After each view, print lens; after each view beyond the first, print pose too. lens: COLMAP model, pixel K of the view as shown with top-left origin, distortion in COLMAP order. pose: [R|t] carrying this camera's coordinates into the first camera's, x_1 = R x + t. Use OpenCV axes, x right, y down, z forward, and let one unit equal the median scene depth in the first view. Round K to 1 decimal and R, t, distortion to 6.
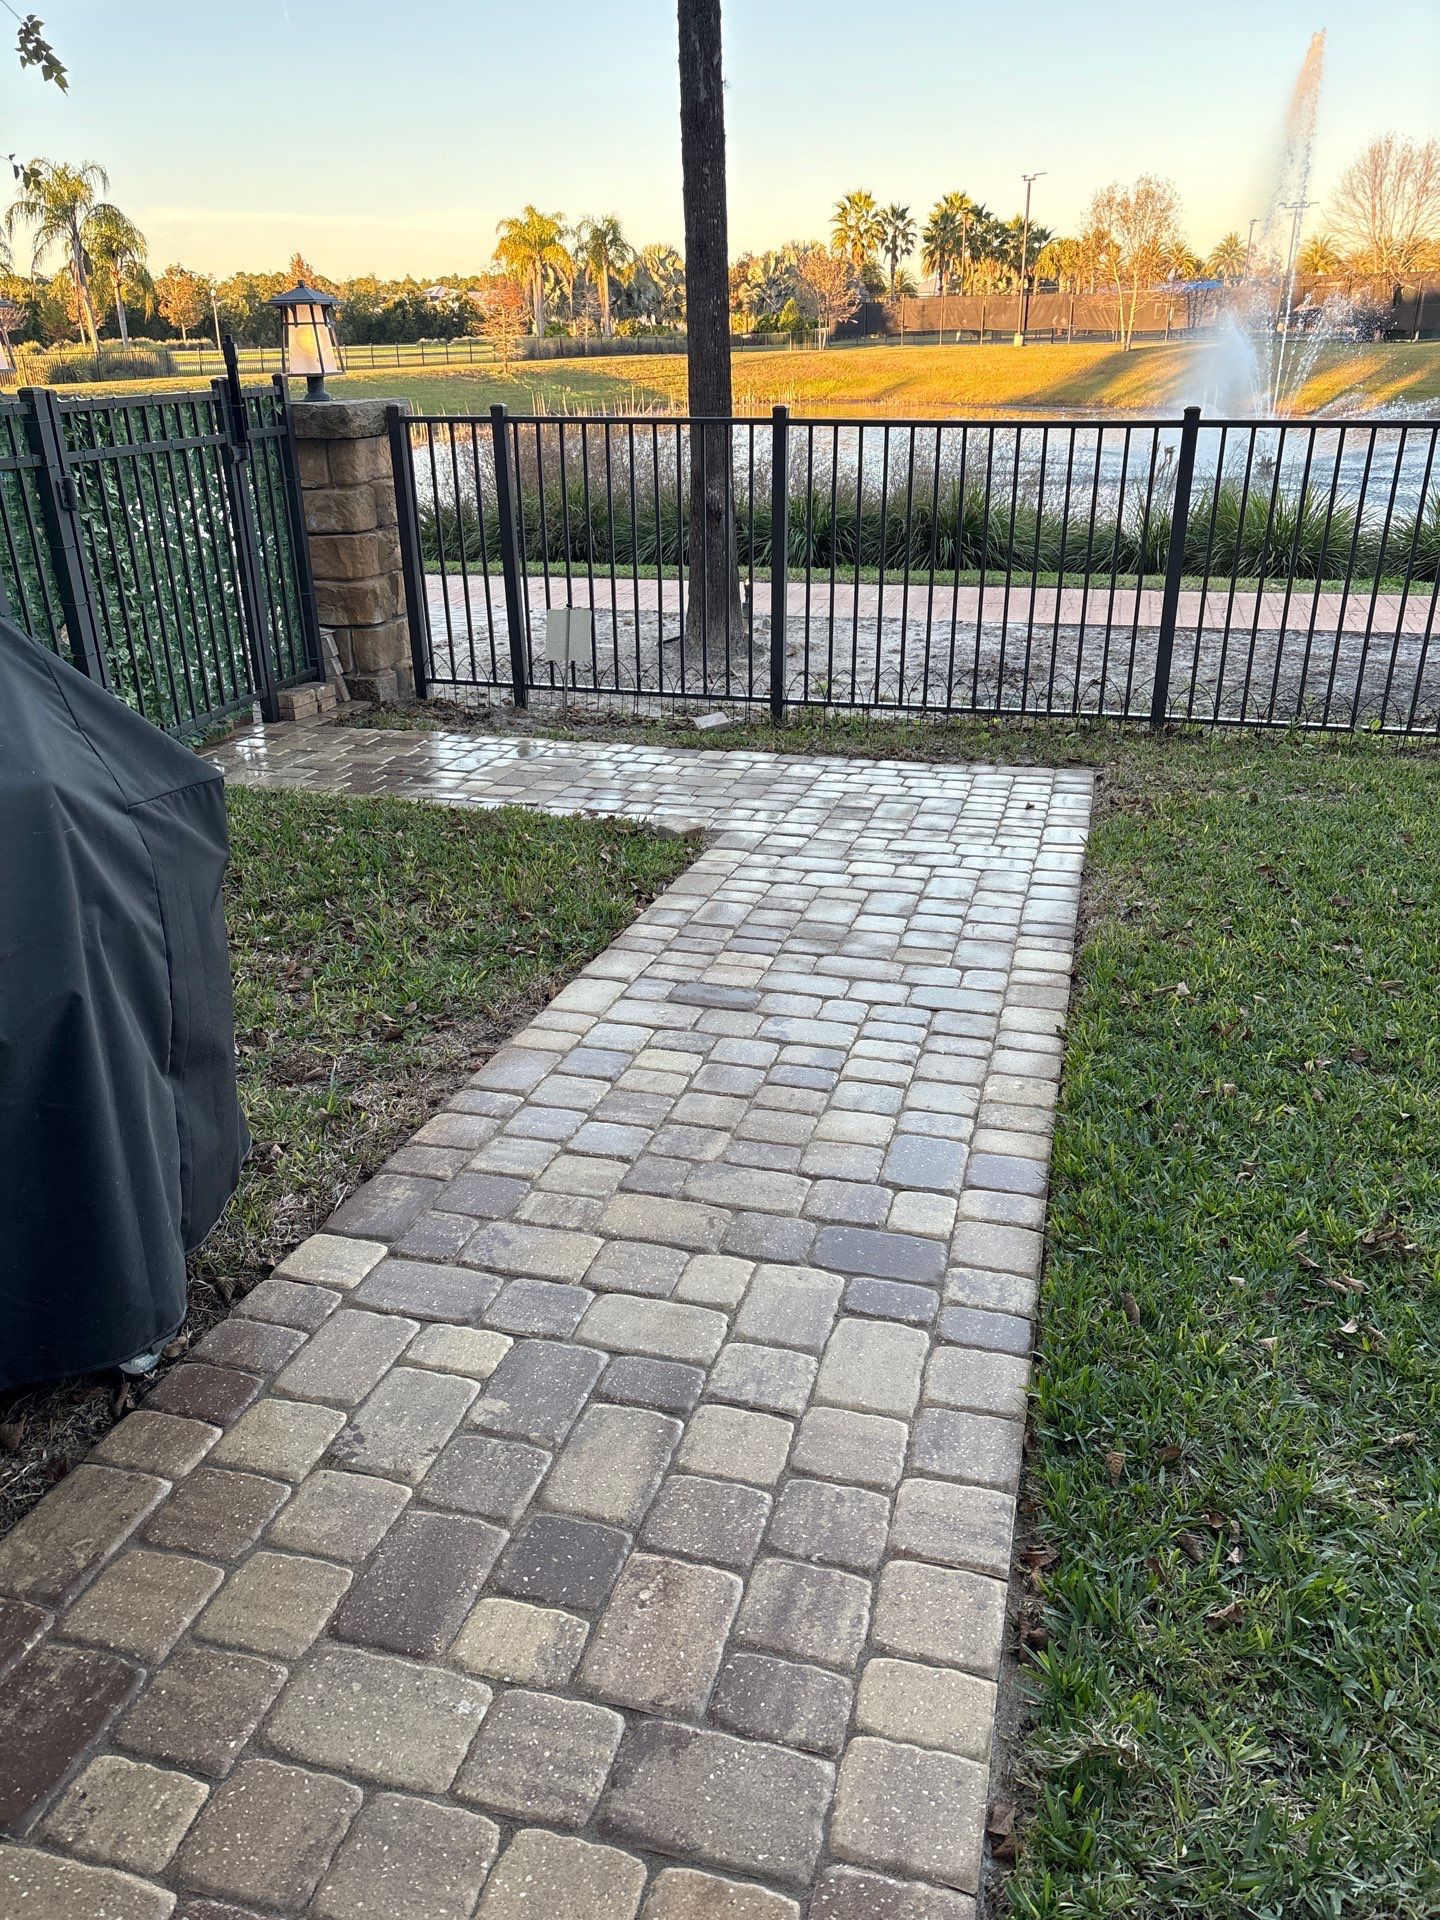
lens RADIAL K [[1436.1, 0, 720.0], [0, 1436.1, 960.0], [0, 0, 1]] dist [0.049577, -0.049554]
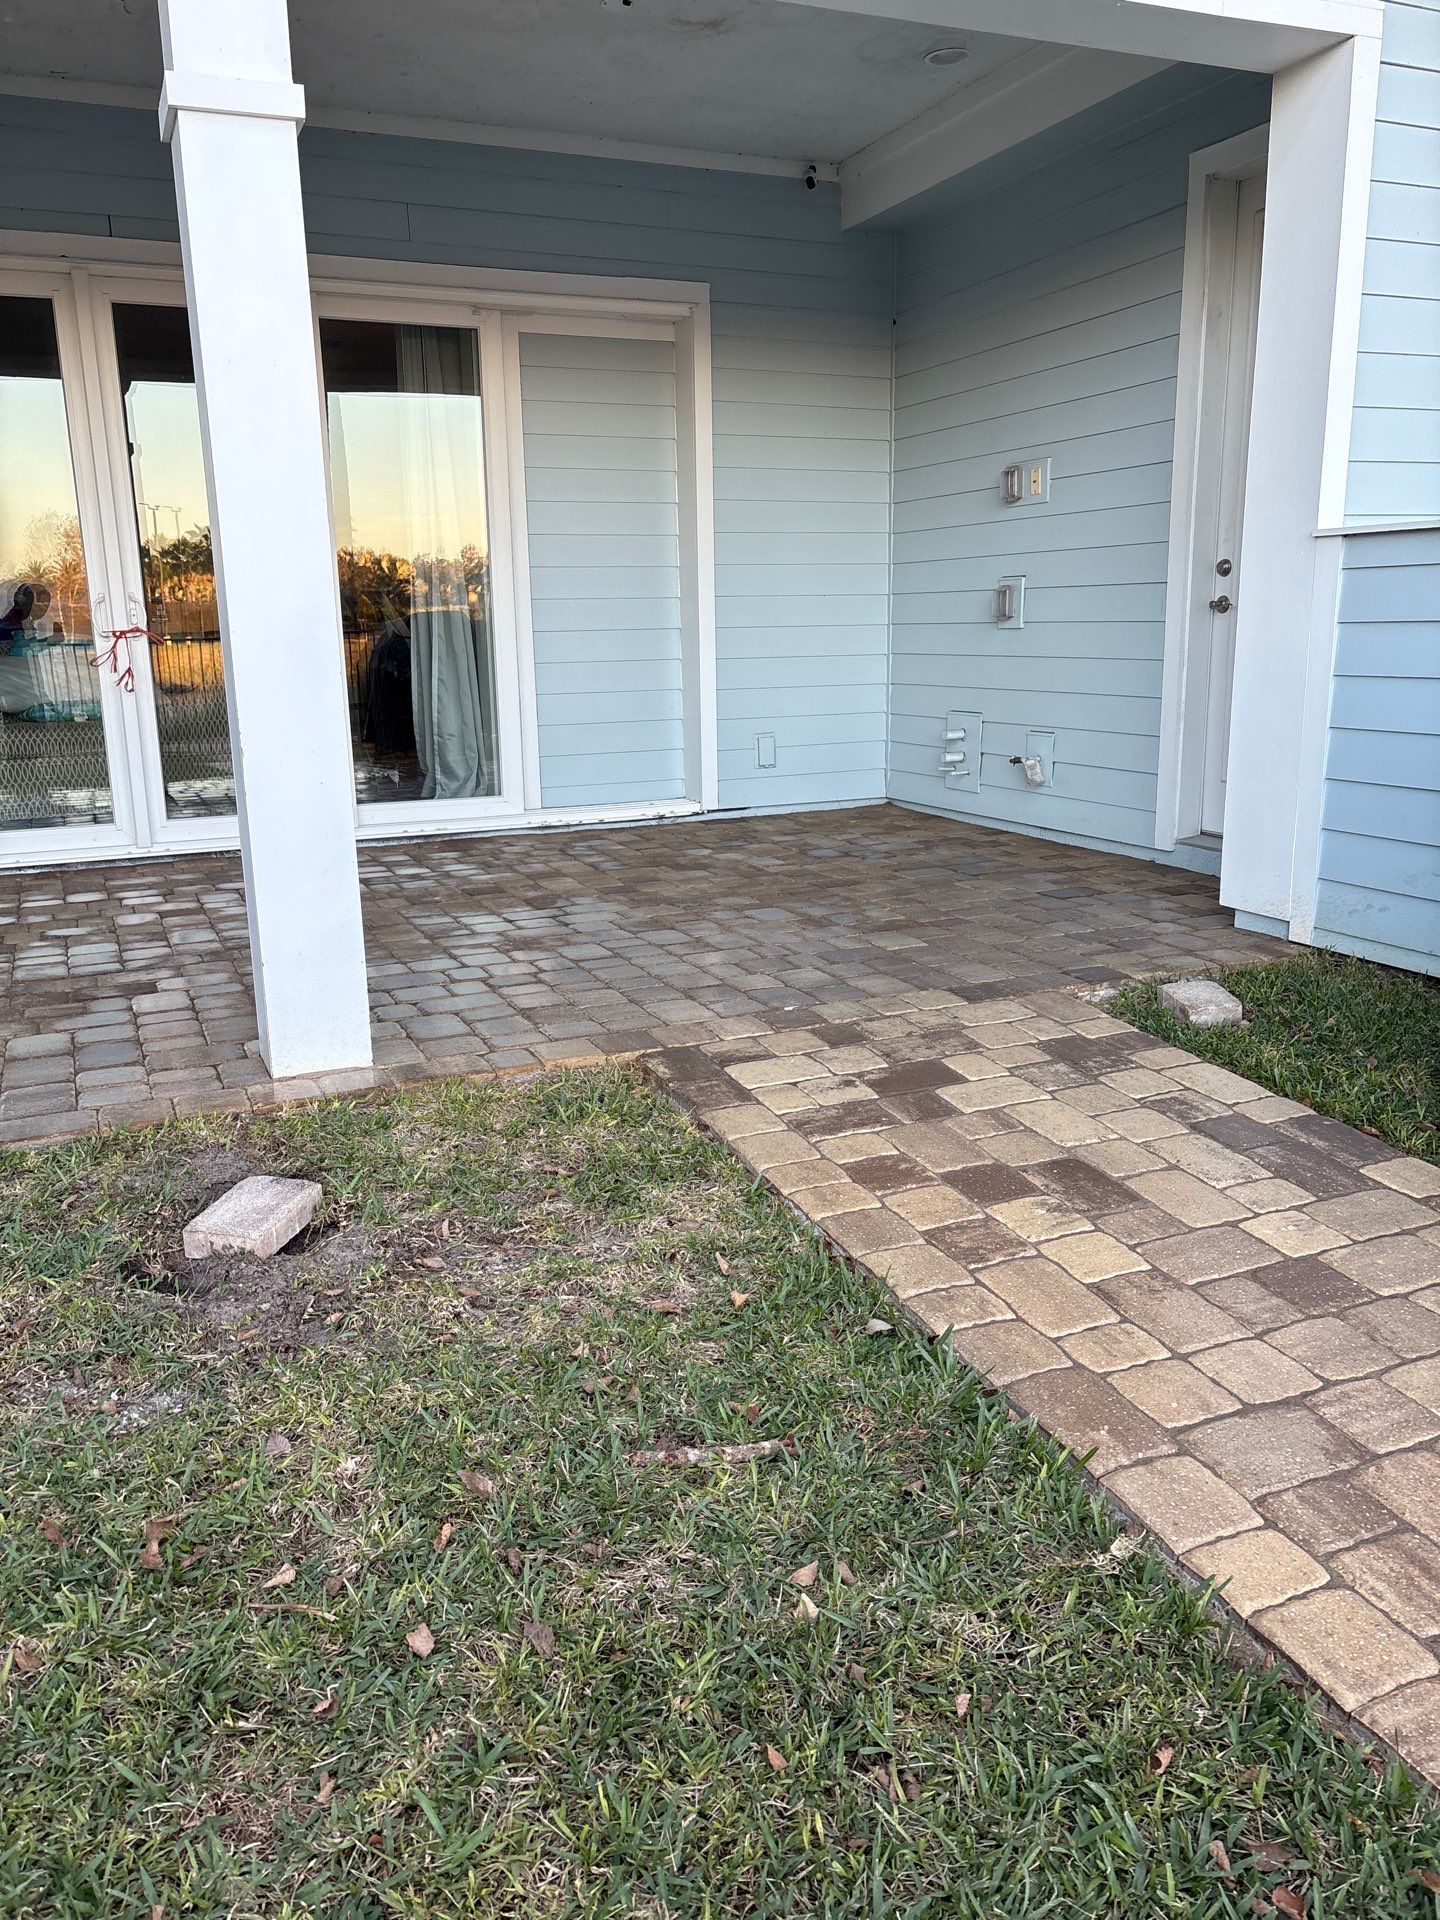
lens RADIAL K [[1452.0, 0, 720.0], [0, 1452.0, 960.0], [0, 0, 1]] dist [0.063469, -0.078966]
pose [[-0.775185, 0.173489, -0.607445, 0.281083], [-0.223090, 0.824422, 0.520153, -0.093019], [0.591032, 0.538730, -0.600376, 0.316518]]
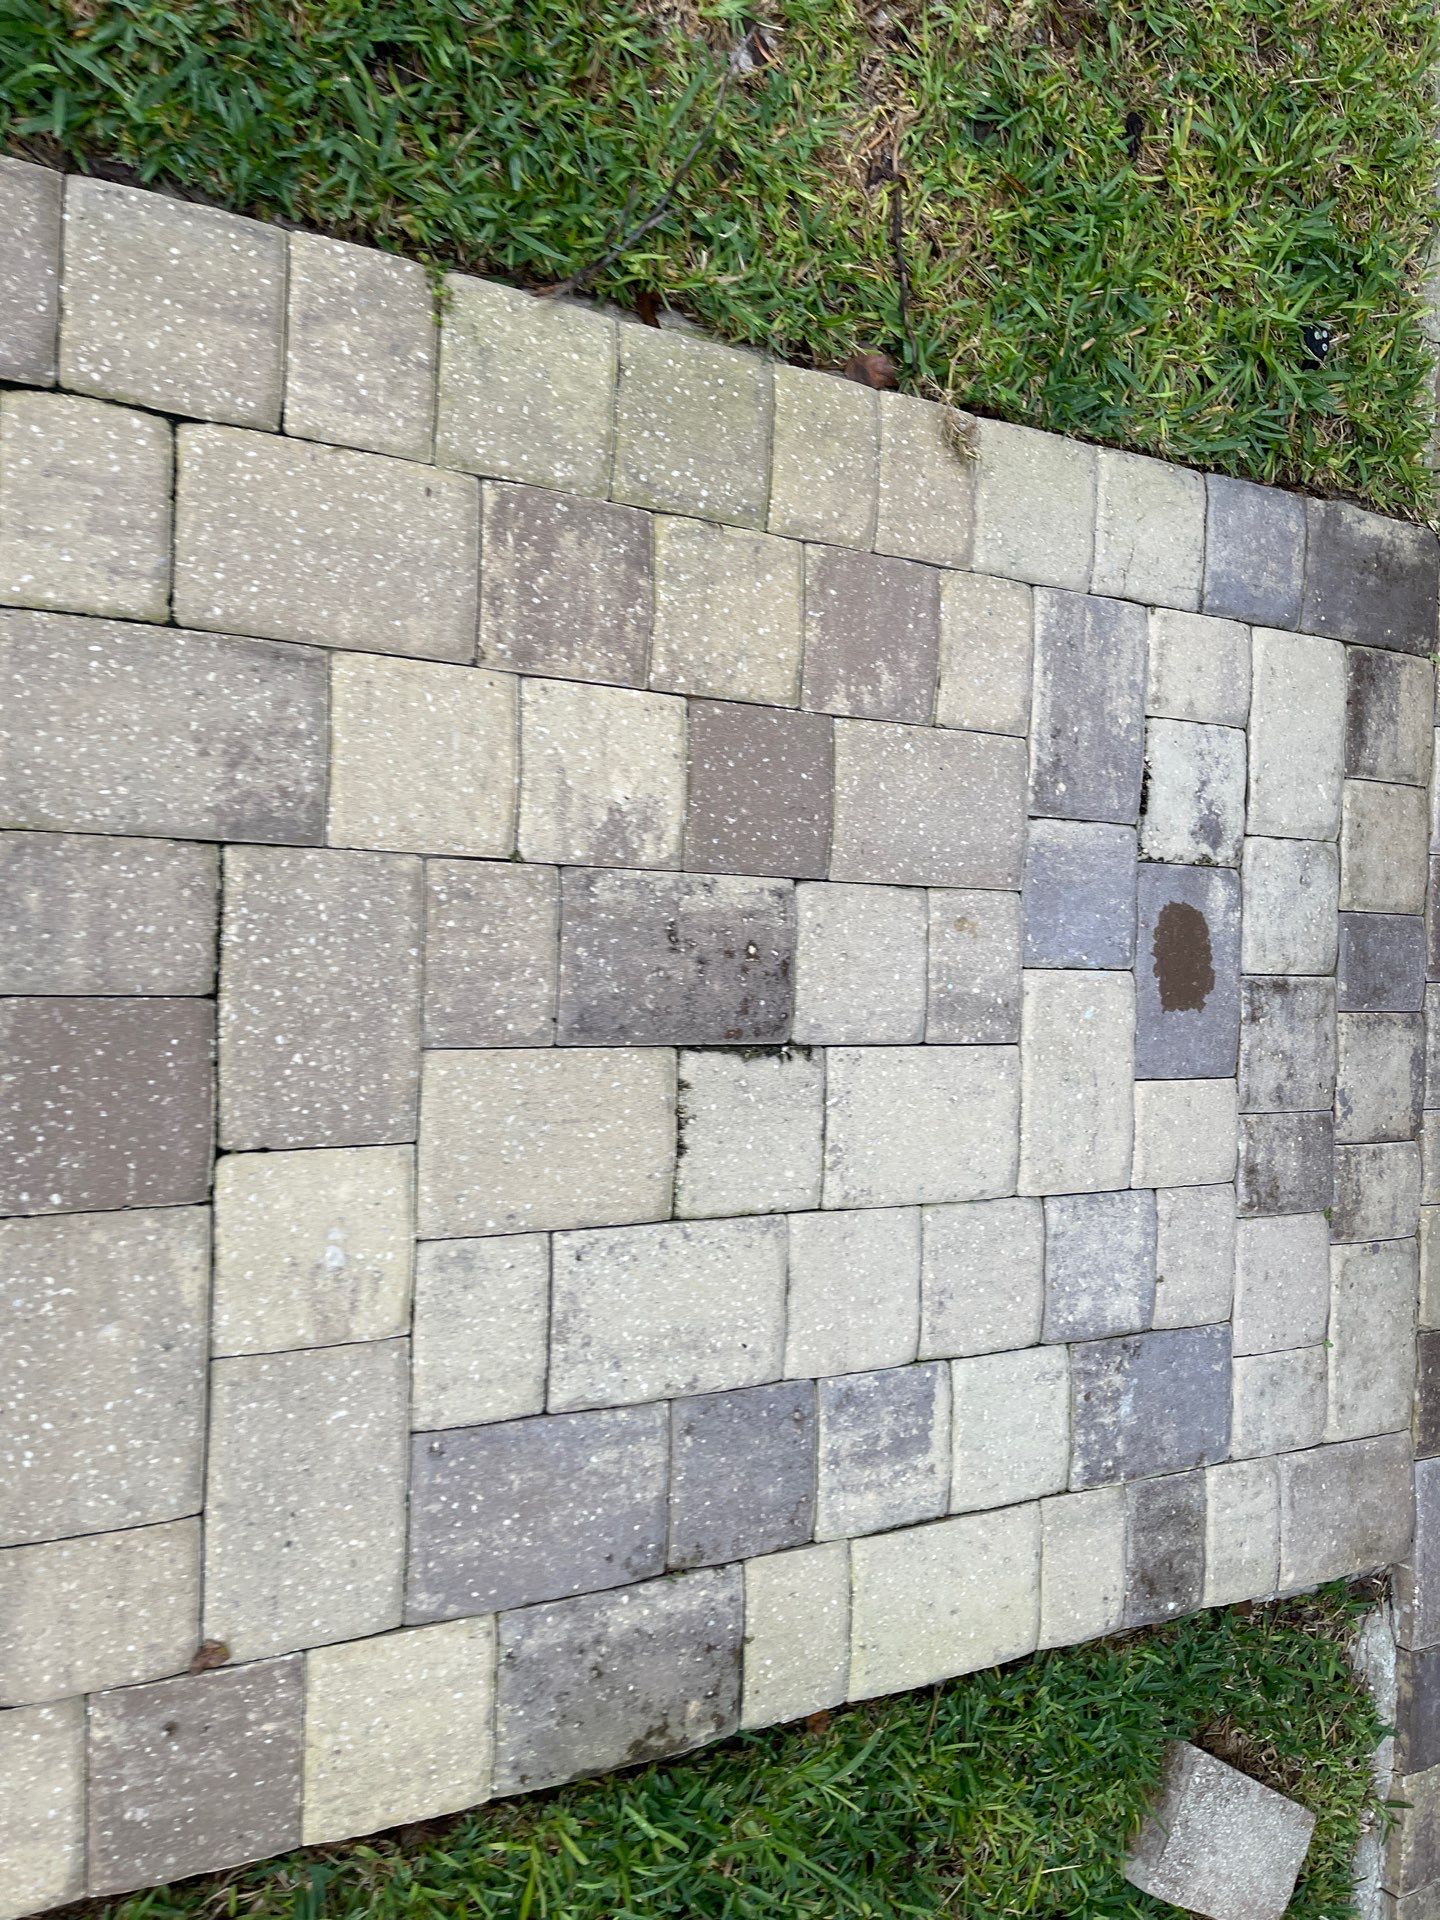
lens RADIAL K [[1452.0, 0, 720.0], [0, 1452.0, 960.0], [0, 0, 1]] dist [0.063469, -0.078966]
pose [[-0.197193, -0.971663, -0.130331, -0.051399], [-0.160511, -0.099148, 0.982042, -0.025807], [-0.967136, 0.214571, -0.136411, 0.167733]]
